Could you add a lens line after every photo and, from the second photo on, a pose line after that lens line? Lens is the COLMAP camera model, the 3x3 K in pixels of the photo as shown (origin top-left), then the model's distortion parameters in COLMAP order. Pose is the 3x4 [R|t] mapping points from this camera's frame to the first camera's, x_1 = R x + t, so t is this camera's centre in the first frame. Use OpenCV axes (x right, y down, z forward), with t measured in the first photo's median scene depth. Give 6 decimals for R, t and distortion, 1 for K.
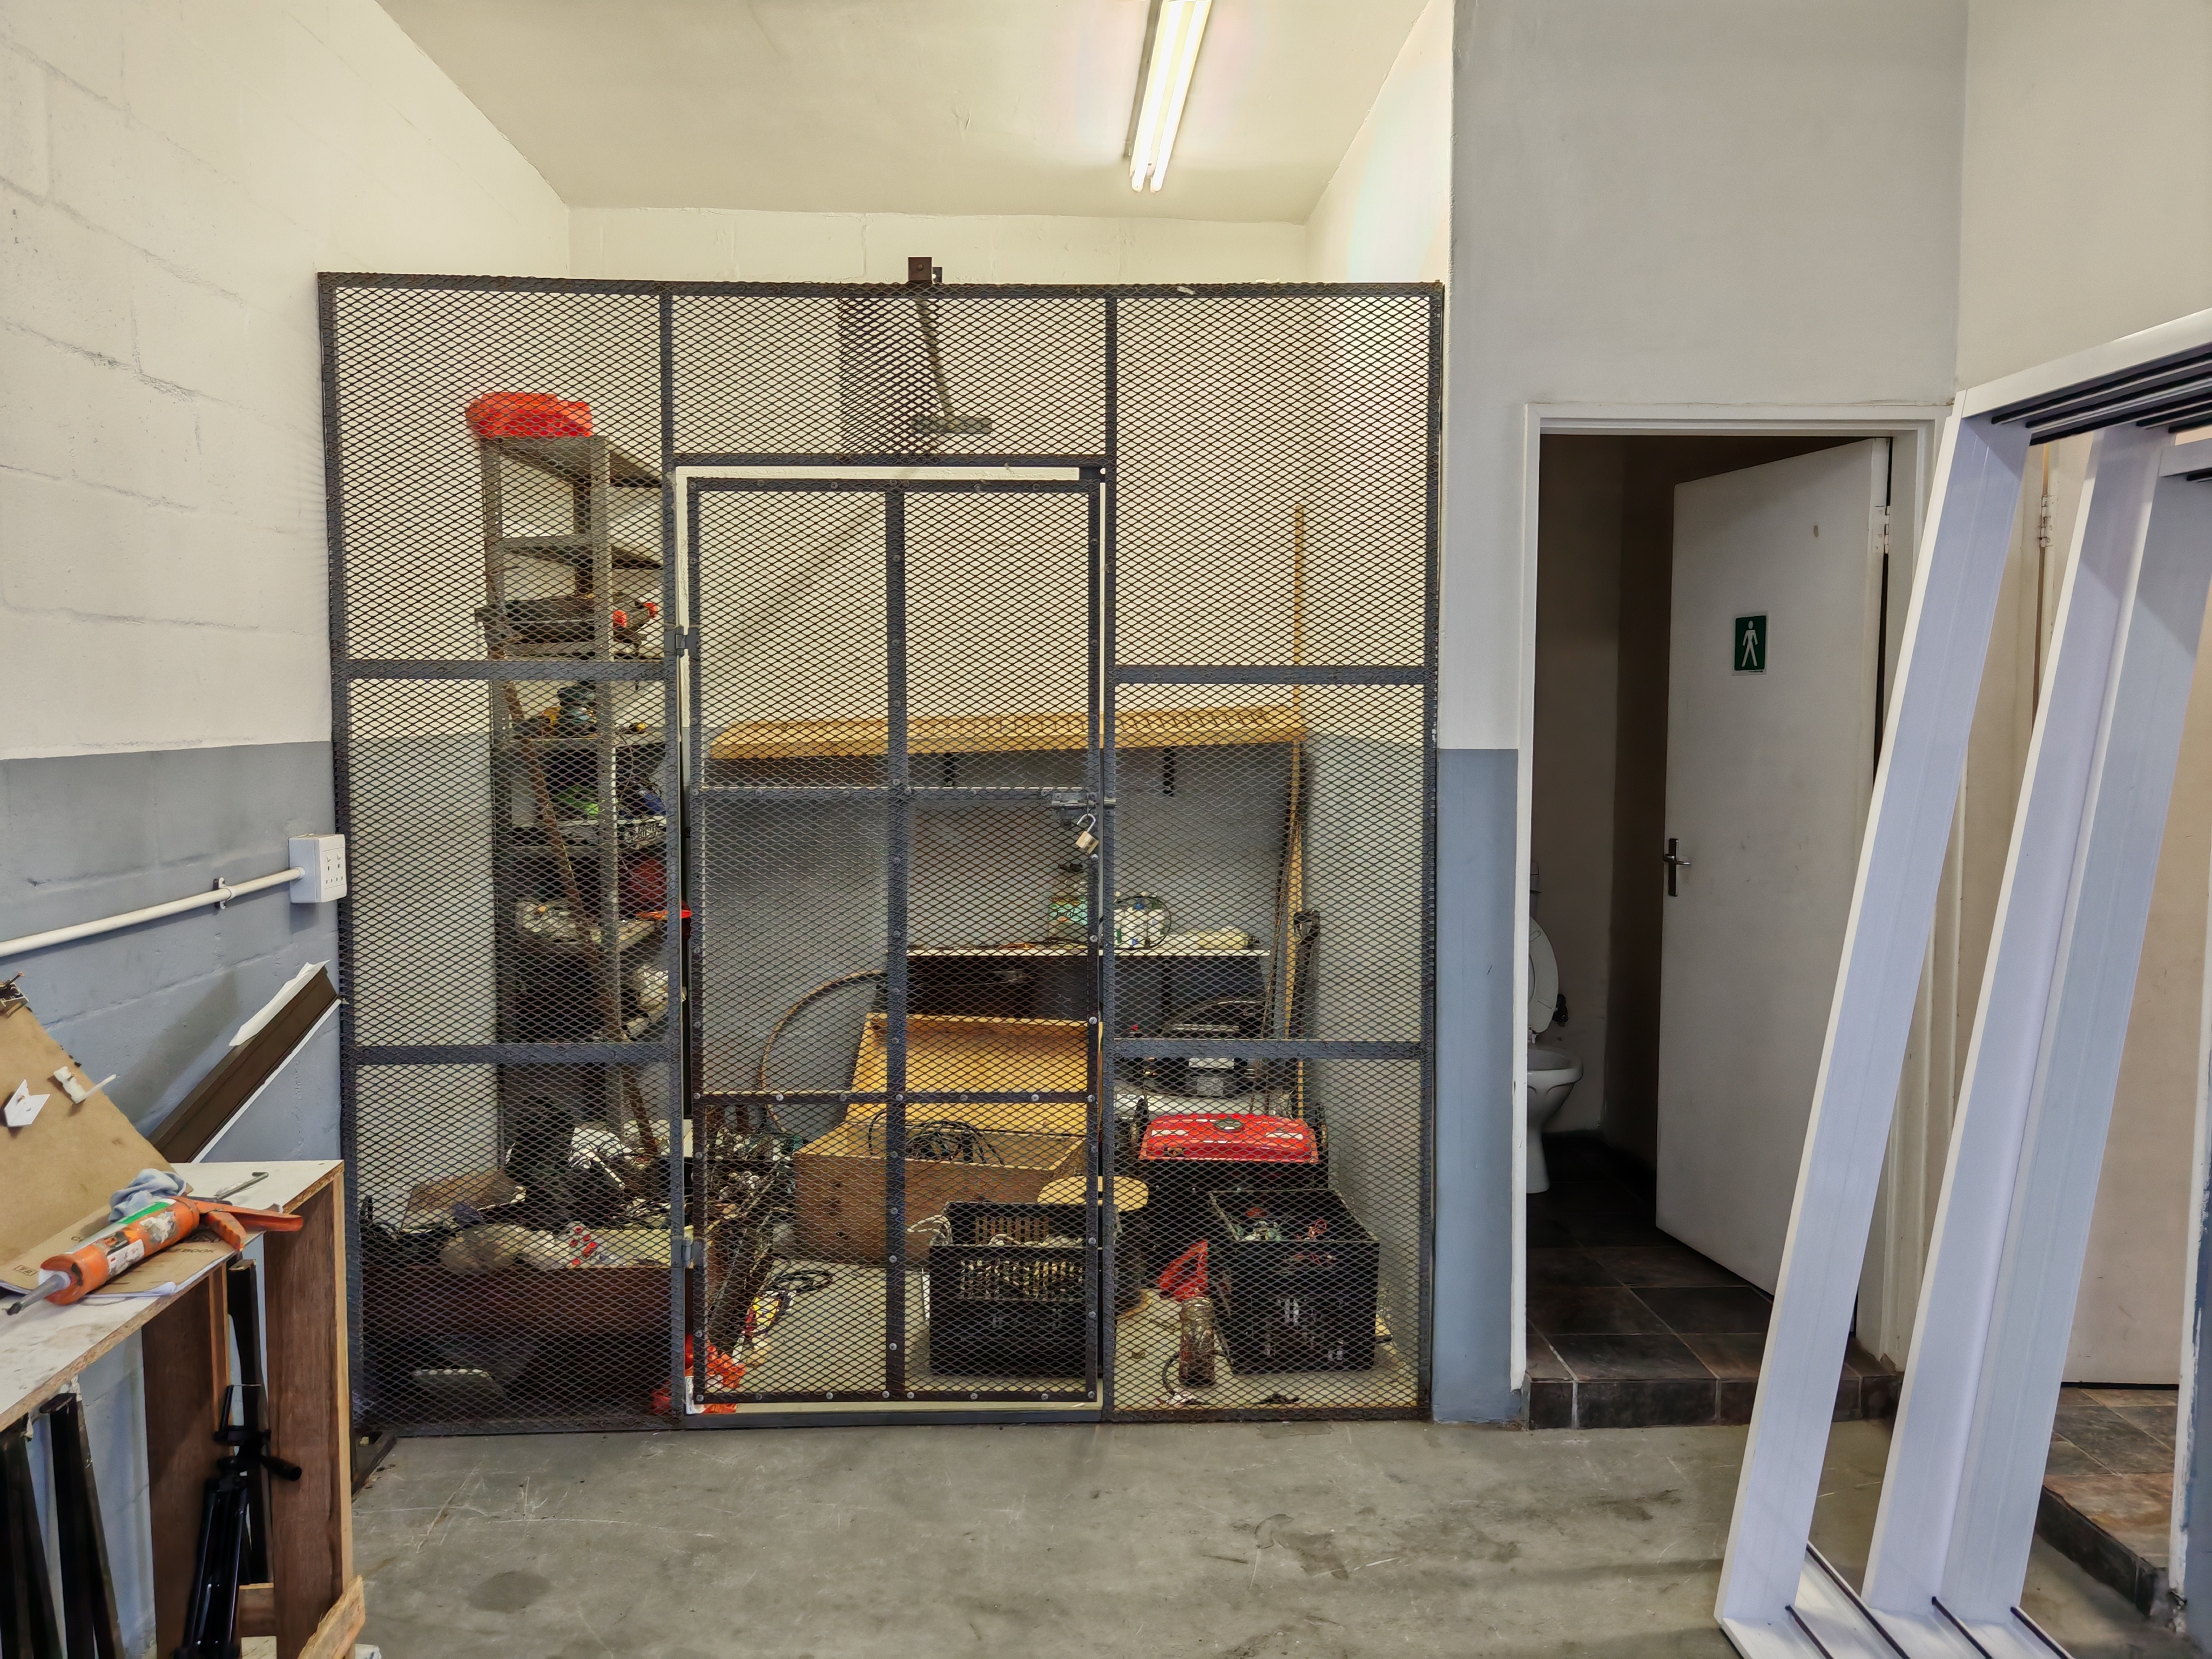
lens RADIAL K [[1727.9, 0, 1100.7], [0, 1727.9, 837.5], [0, 0, 1]] dist [0.021155, 0.005162]
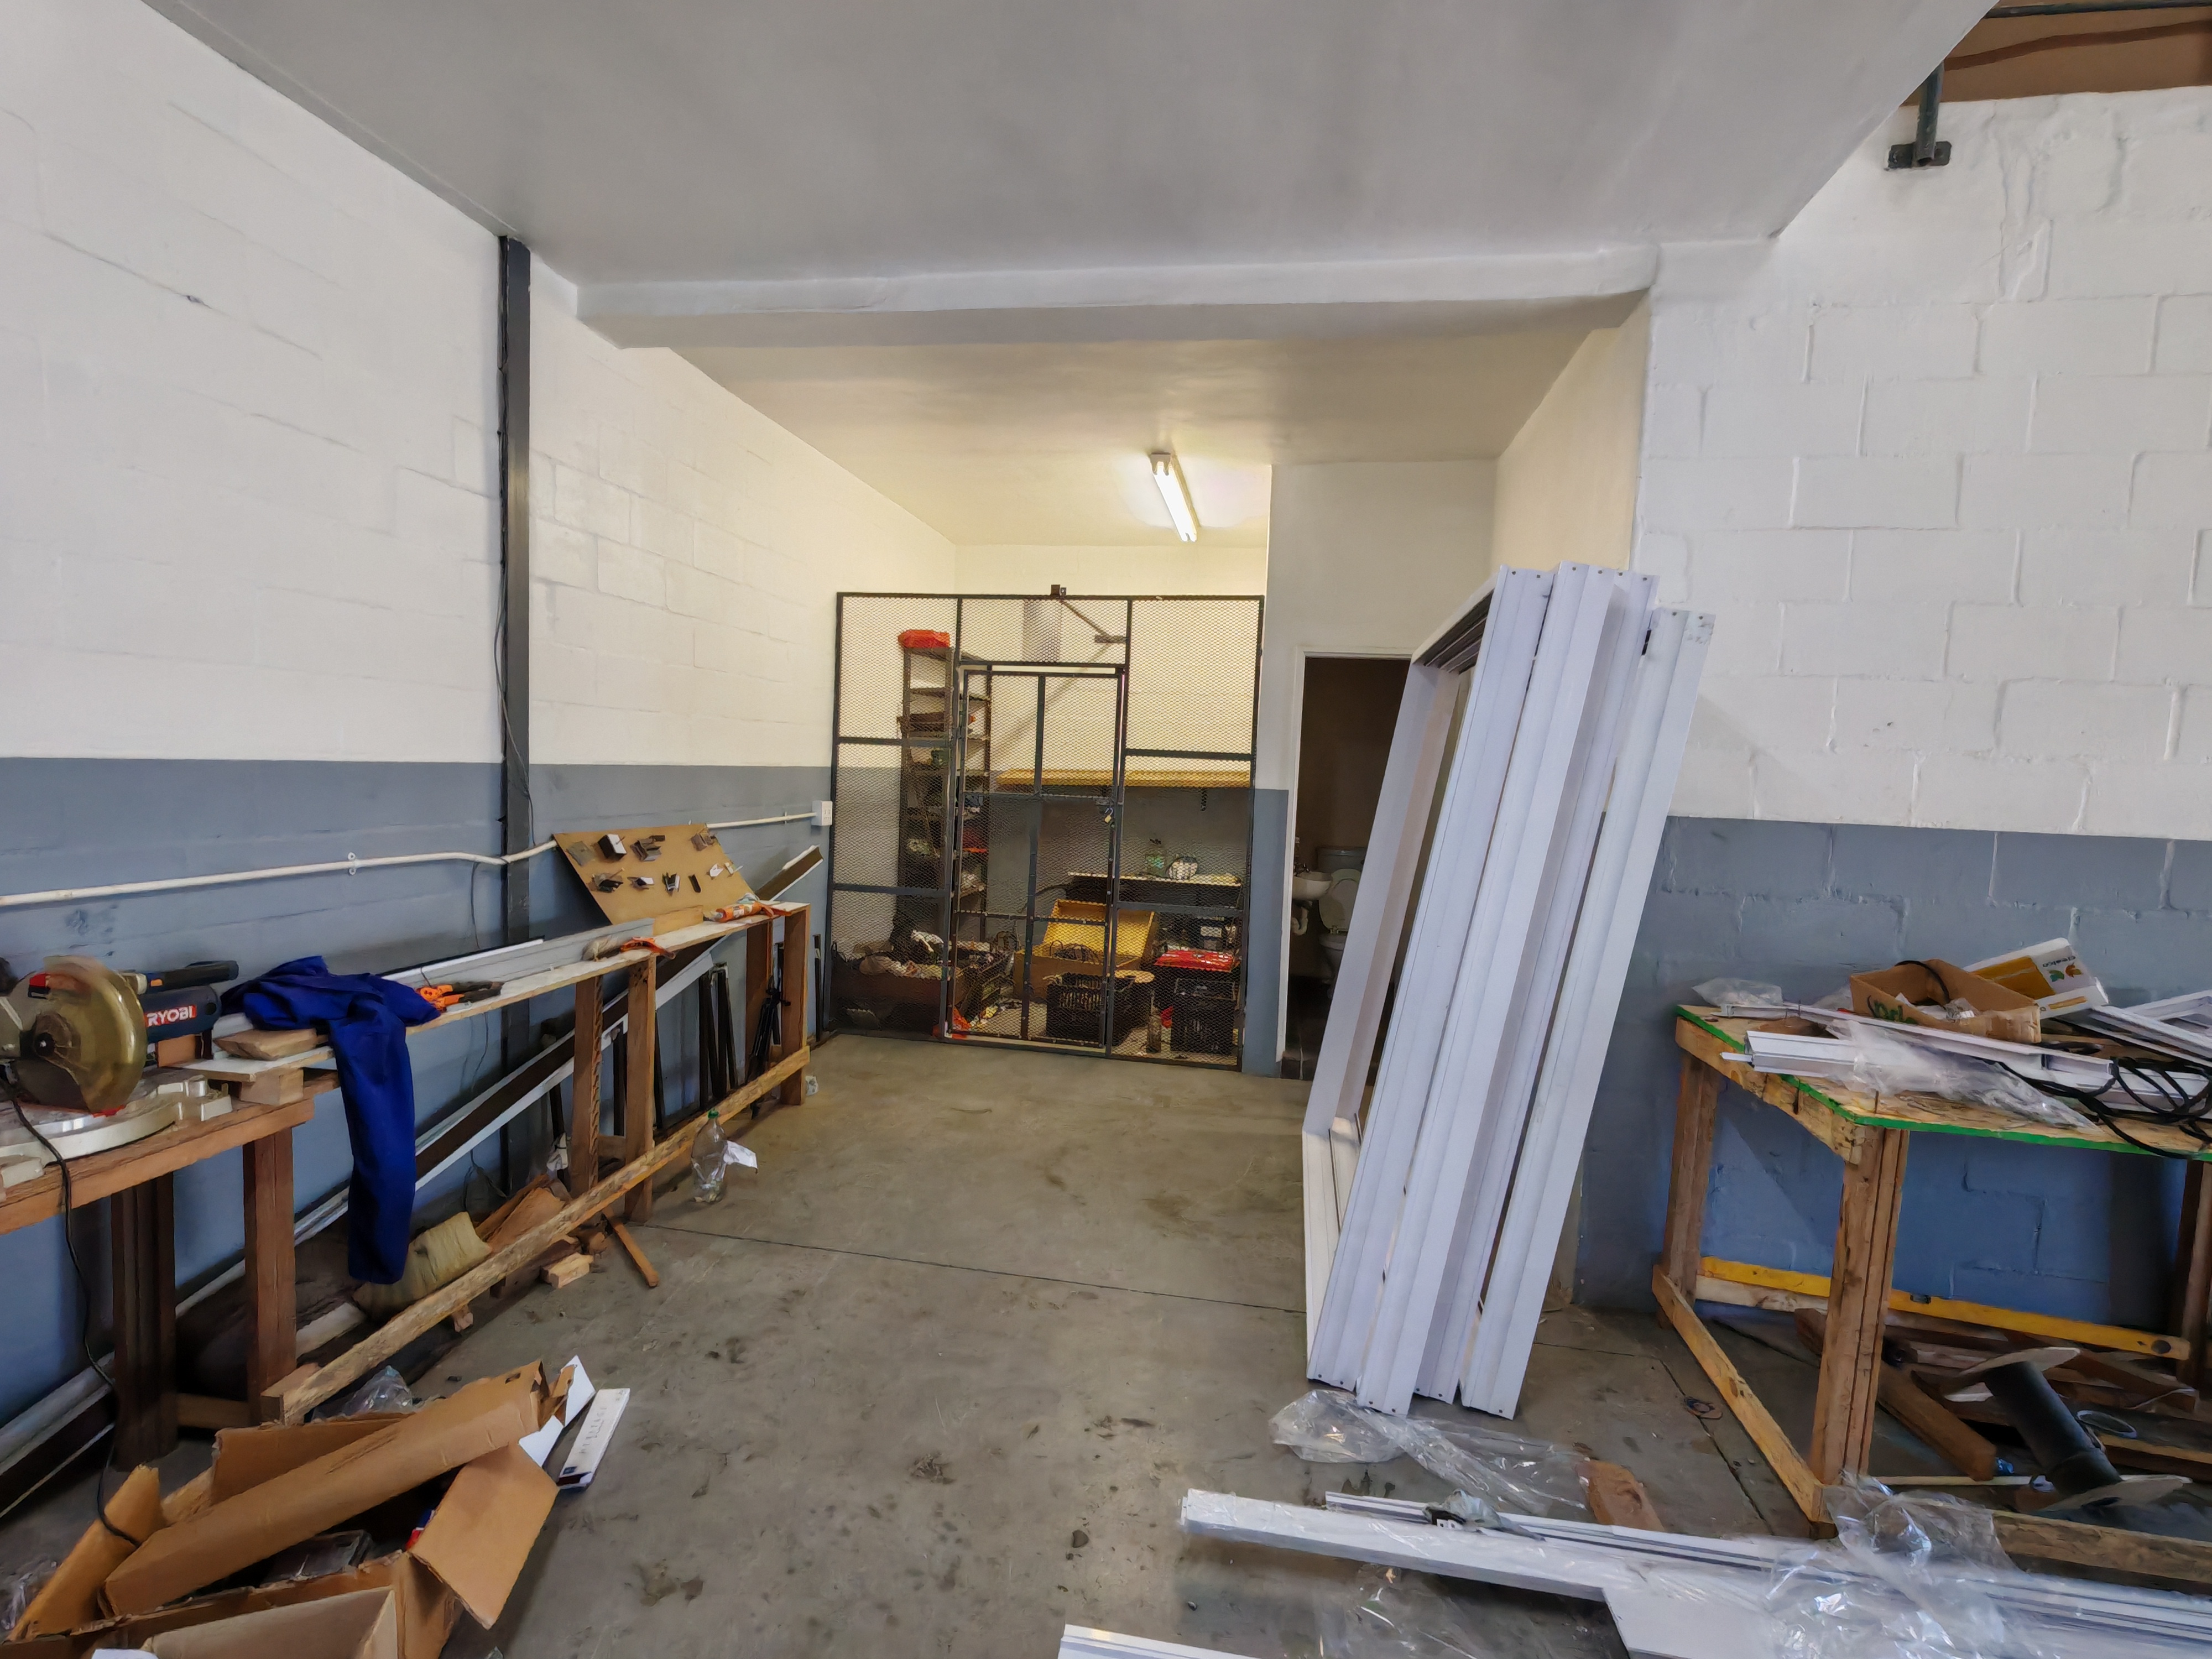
lens RADIAL K [[1029.1, 0, 1095.9], [0, 1029.1, 837.2], [0, 0, 1]] dist [0.024714, 0.000319]
pose [[0.973303, 0.055098, -0.222815, 0.298514], [-0.058406, 0.998259, -0.008281, 0.040679], [0.221971, 0.021074, 0.974826, -0.430389]]
